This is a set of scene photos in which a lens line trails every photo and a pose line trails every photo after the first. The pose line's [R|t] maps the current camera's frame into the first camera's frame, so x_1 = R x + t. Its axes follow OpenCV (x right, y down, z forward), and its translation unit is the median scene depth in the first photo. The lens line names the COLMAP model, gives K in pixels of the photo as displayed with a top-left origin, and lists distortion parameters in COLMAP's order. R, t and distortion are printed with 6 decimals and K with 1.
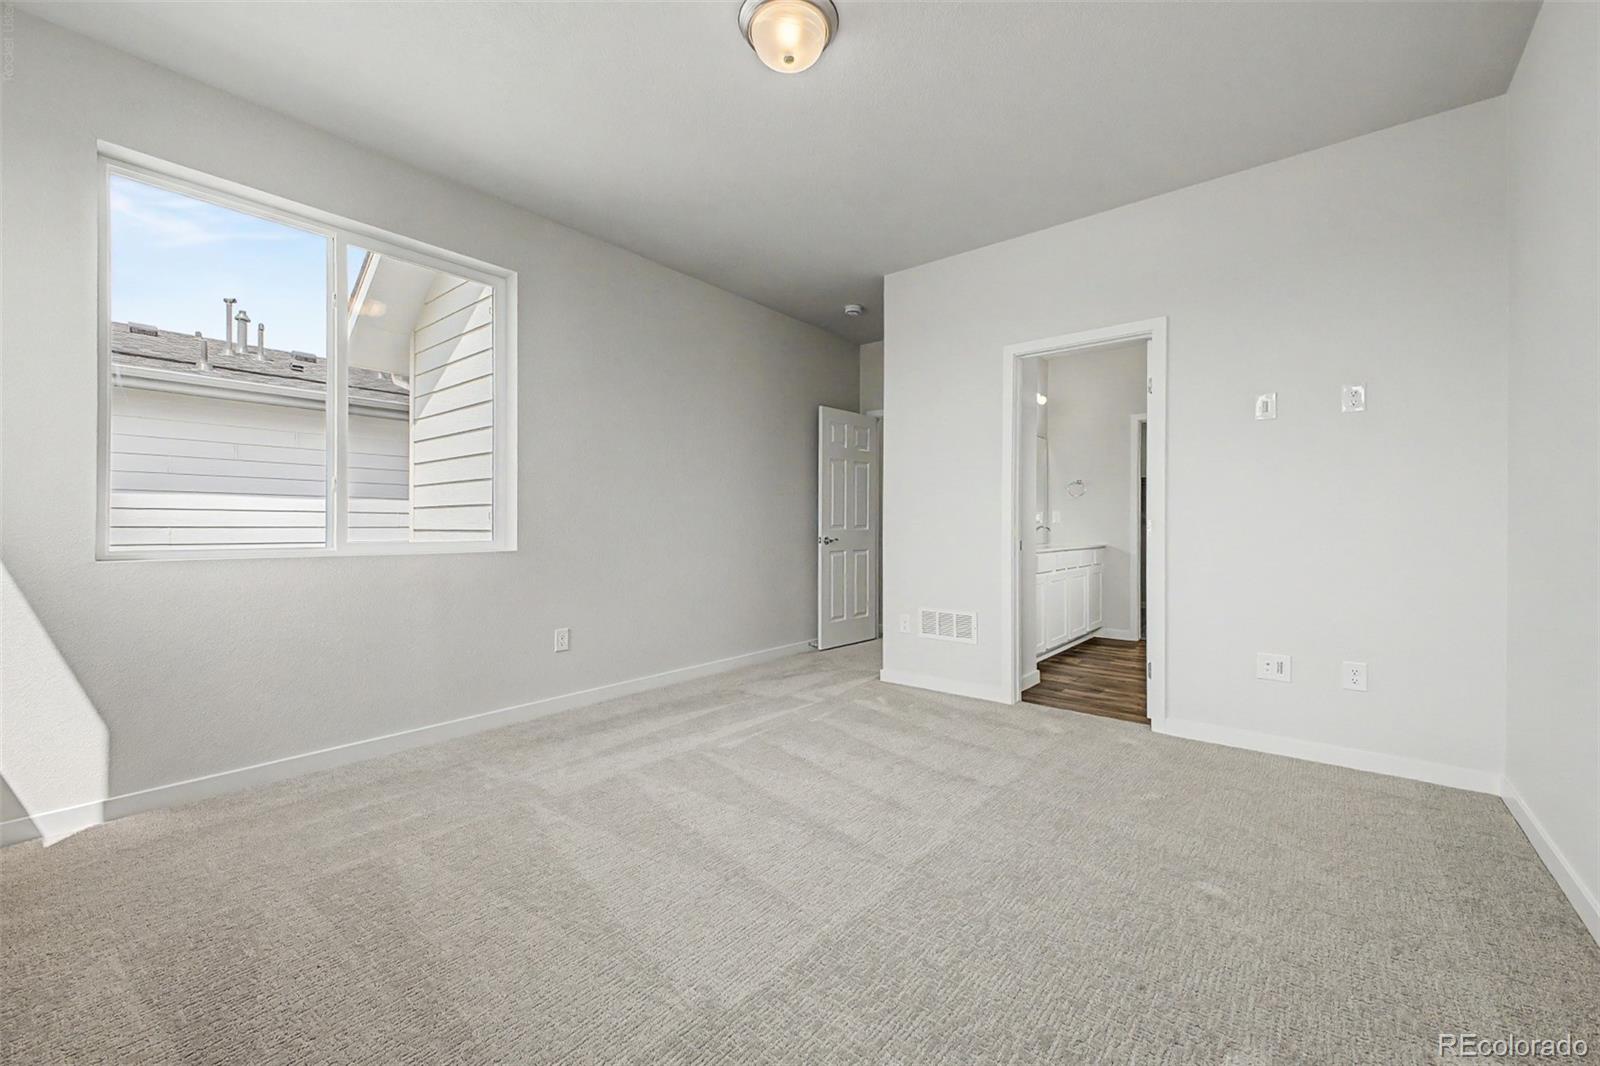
lens RADIAL K [[637.1, 0, 812.1], [0, 637.1, 531.5], [0, 0, 1]] dist [0.014590, -0.004101]
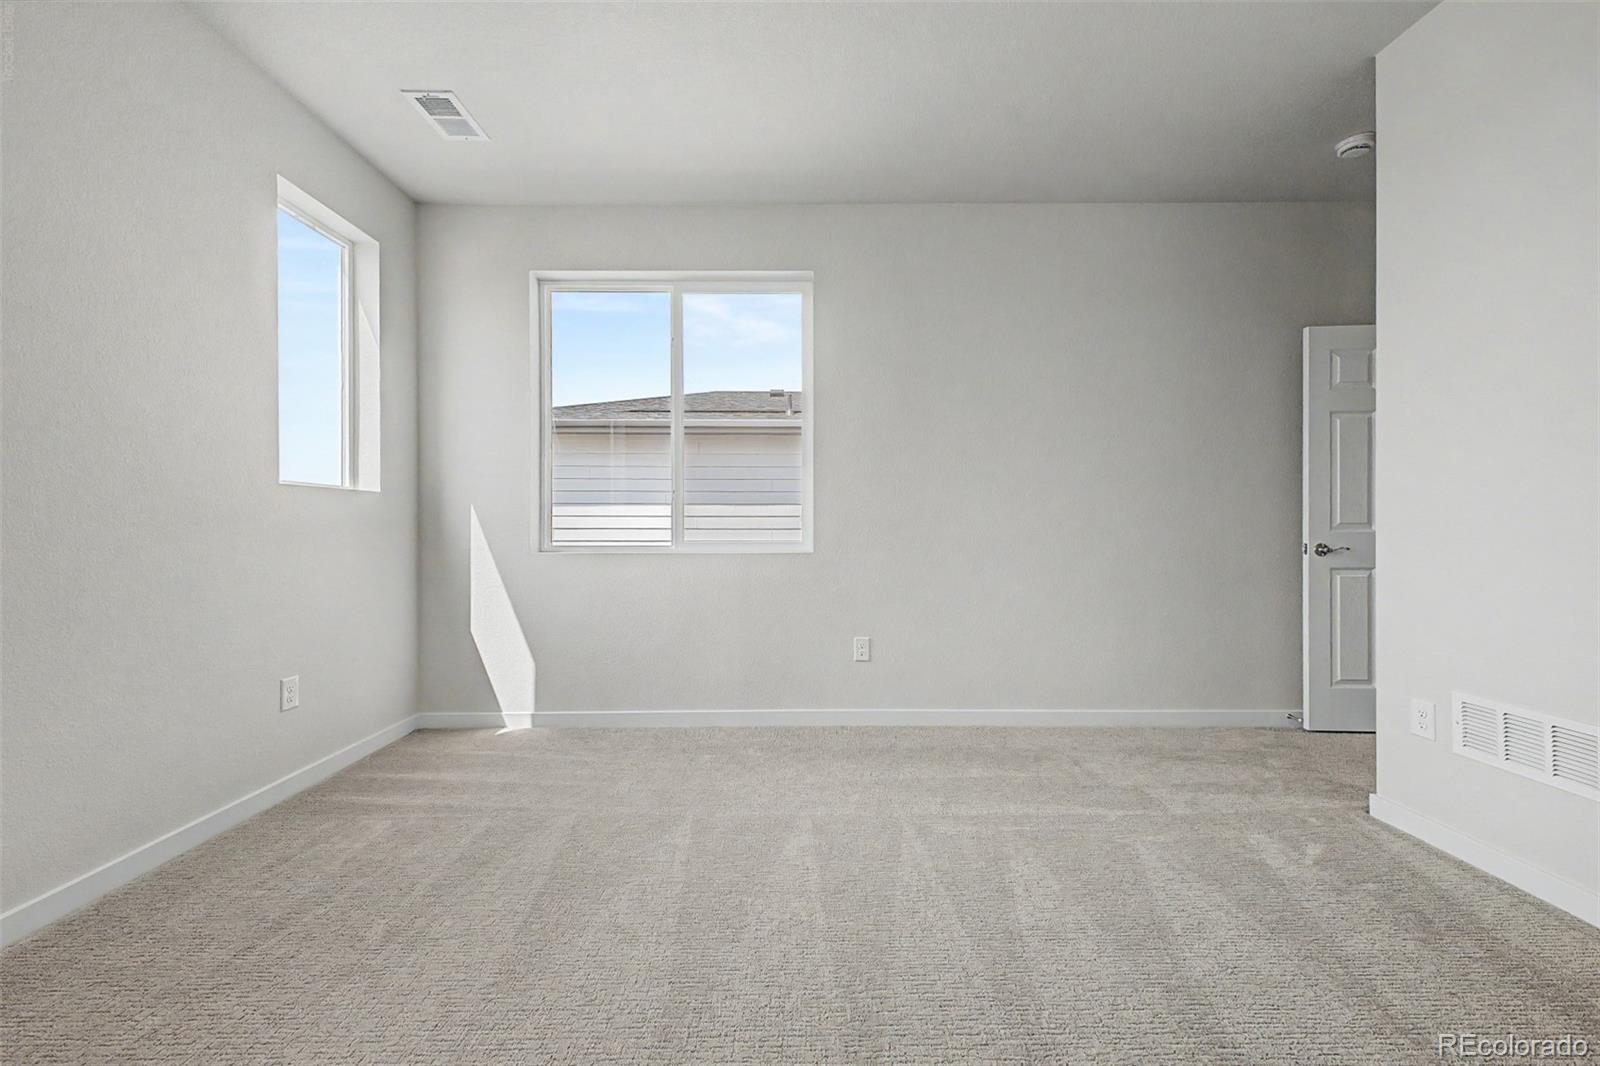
lens RADIAL K [[637.1, 0, 801.9], [0, 637.1, 529.4], [0, 0, 1]] dist [0.014590, -0.004101]
pose [[0.623043, -0.002341, -0.782184, 0.283813], [-0.002471, 0.999985, -0.004961, -0.000533], [0.782184, 0.005024, 0.623028, 0.356865]]
